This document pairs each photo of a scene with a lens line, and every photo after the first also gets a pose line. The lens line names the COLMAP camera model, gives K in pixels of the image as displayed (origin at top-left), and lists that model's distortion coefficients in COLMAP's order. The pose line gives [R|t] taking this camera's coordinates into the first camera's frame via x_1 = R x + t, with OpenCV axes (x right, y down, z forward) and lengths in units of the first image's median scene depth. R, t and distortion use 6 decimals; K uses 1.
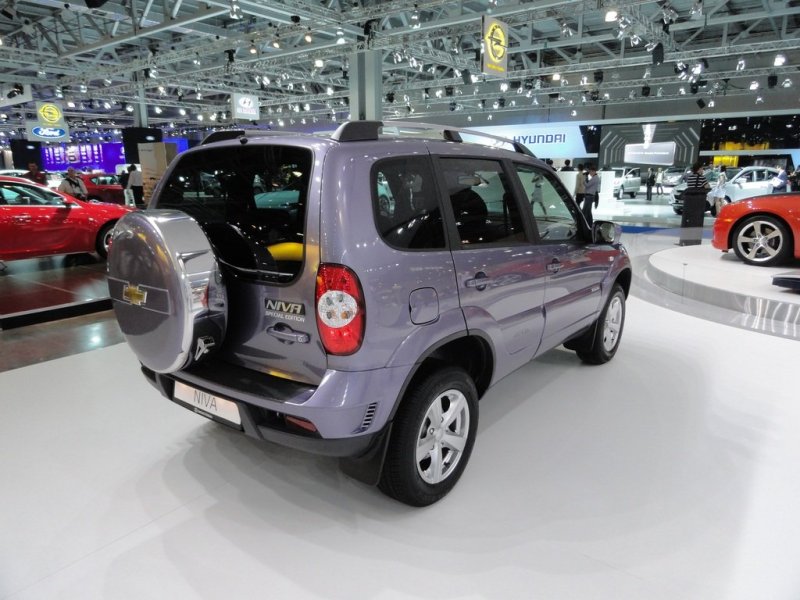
lens RADIAL K [[553.9, 0, 404.5], [0, 553.9, 299.2], [0, 0, 1]] dist [-0.011138, 0.004823]
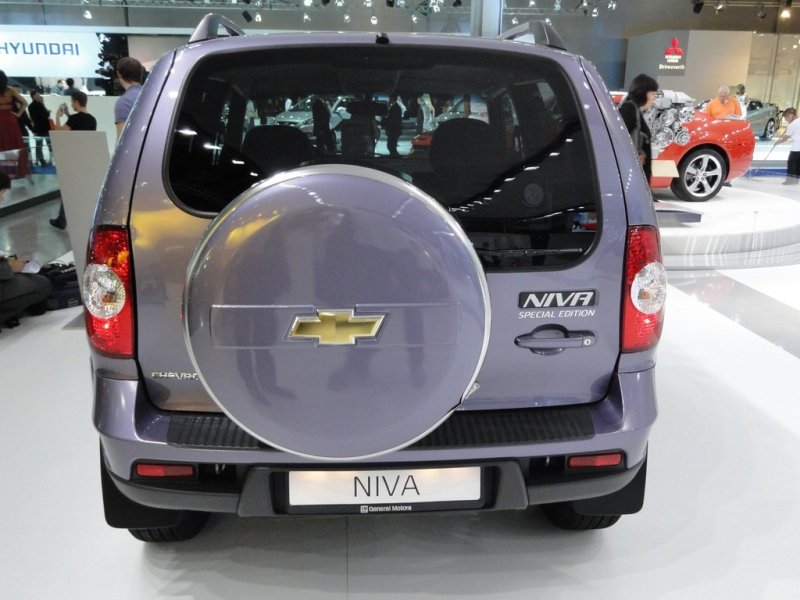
lens RADIAL K [[739.7, 0, 400.3], [0, 739.7, 307.5], [0, 0, 1]] dist [-0.067954, 0.000000]
pose [[0.731497, -0.160320, 0.662729, -0.820753], [0.123991, 0.987036, 0.101916, -0.078937], [-0.670476, 0.007621, 0.741892, 0.404760]]
